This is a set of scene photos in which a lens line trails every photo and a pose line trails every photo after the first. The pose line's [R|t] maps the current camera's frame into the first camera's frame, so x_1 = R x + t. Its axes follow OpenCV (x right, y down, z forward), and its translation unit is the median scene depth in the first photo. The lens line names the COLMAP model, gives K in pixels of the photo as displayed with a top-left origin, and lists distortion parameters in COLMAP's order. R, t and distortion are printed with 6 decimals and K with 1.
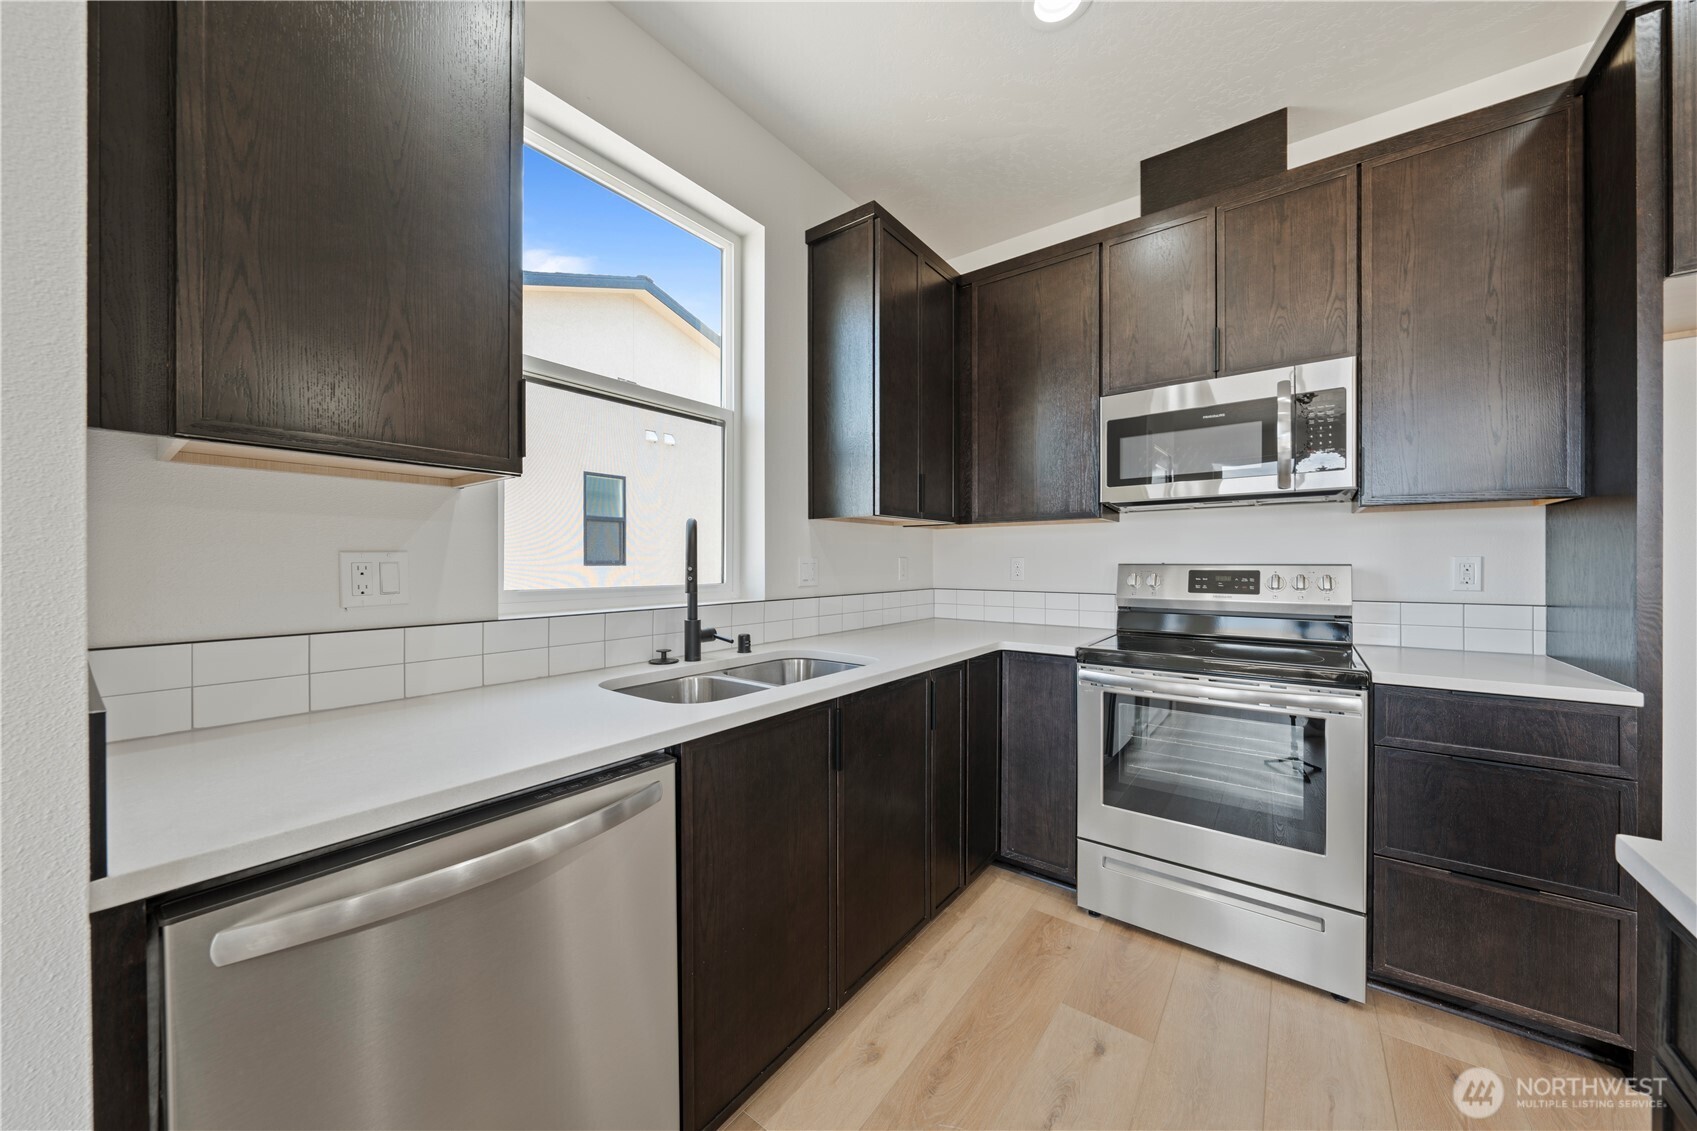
lens RADIAL K [[592.8, 0, 850.7], [0, 592.8, 564.7], [0, 0, 1]] dist [-0.001229, 0.000019]
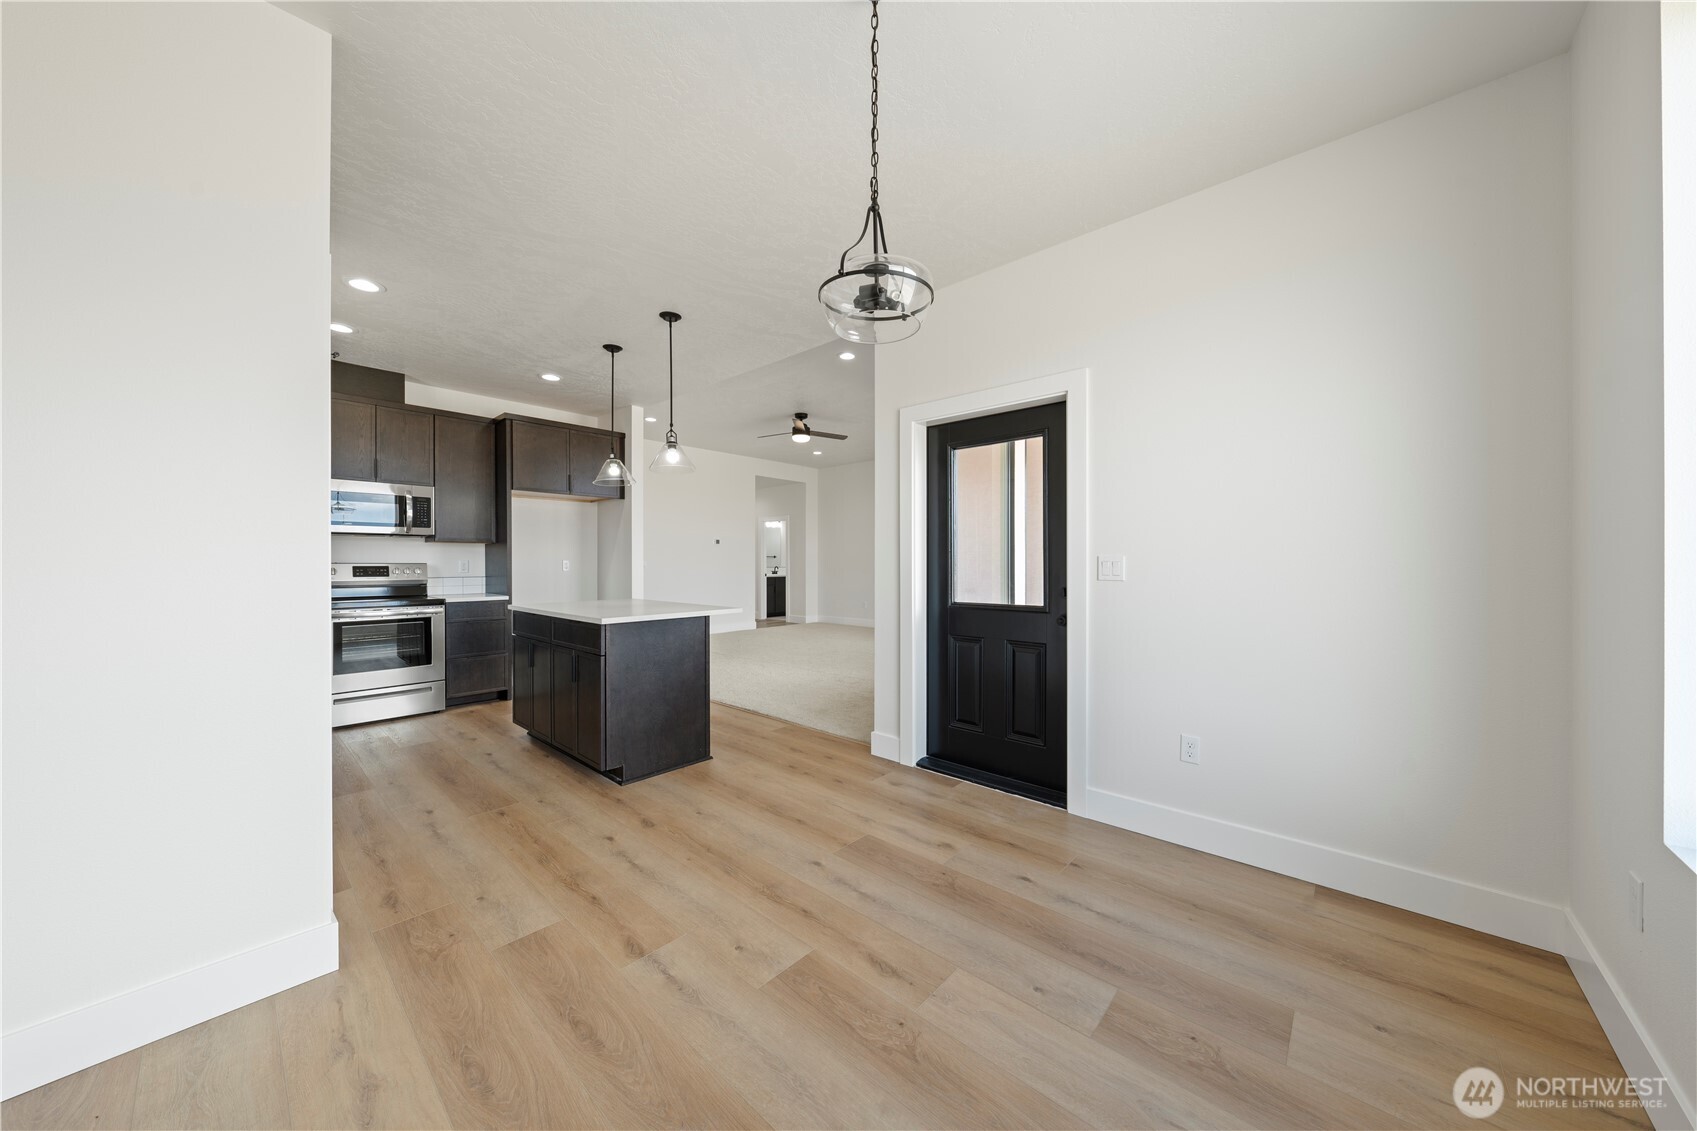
lens RADIAL K [[570.6, 0, 848.5], [0, 570.6, 565.5], [0, 0, 1]] dist [-0.000083, -0.000038]
pose [[0.094107, -0.004904, 0.995550, -1.397712], [0.004358, 0.999980, 0.004514, 0.006446], [-0.995553, 0.003914, 0.094127, -1.011304]]
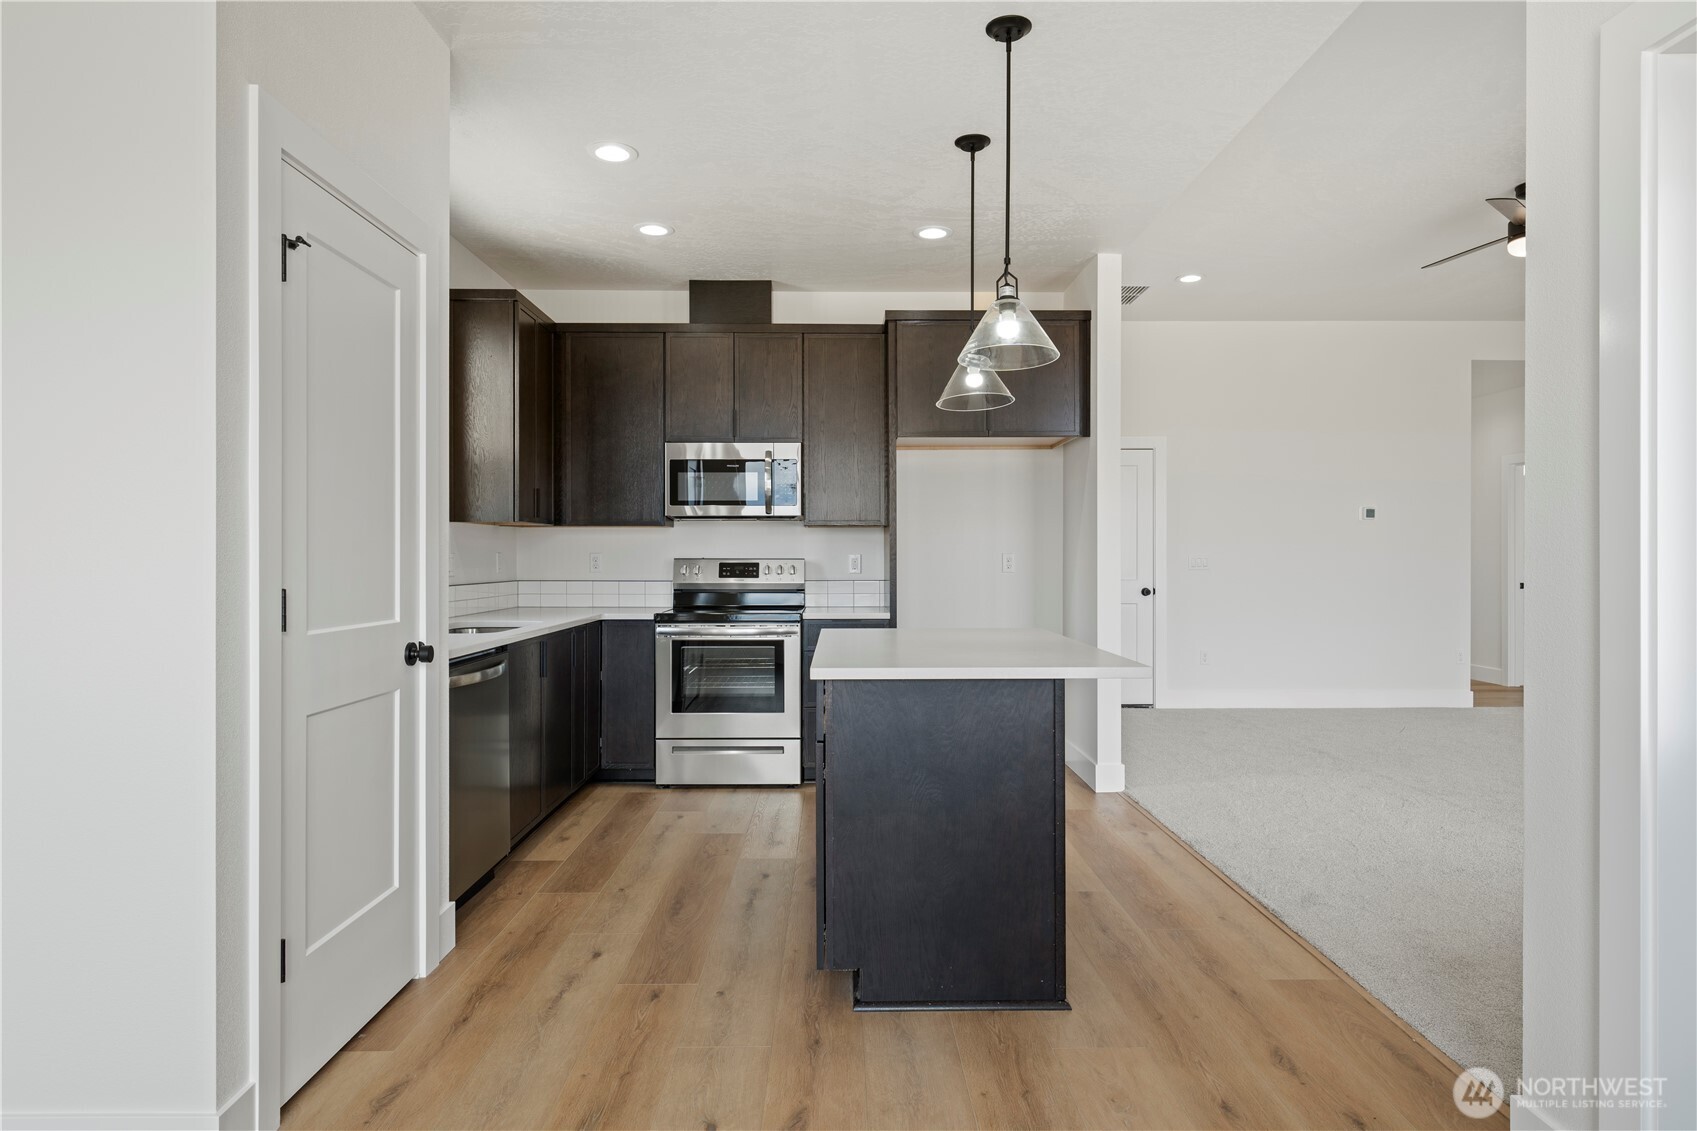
lens RADIAL K [[976.9, 0, 848.5], [0, 976.9, 565.5], [0, 0, 1]] dist [0.004065, -0.001335]
pose [[0.792334, -0.004099, 0.610073, -0.743244], [0.002083, 0.999990, 0.004014, 0.008218], [-0.610084, -0.001910, 0.792335, -1.269525]]
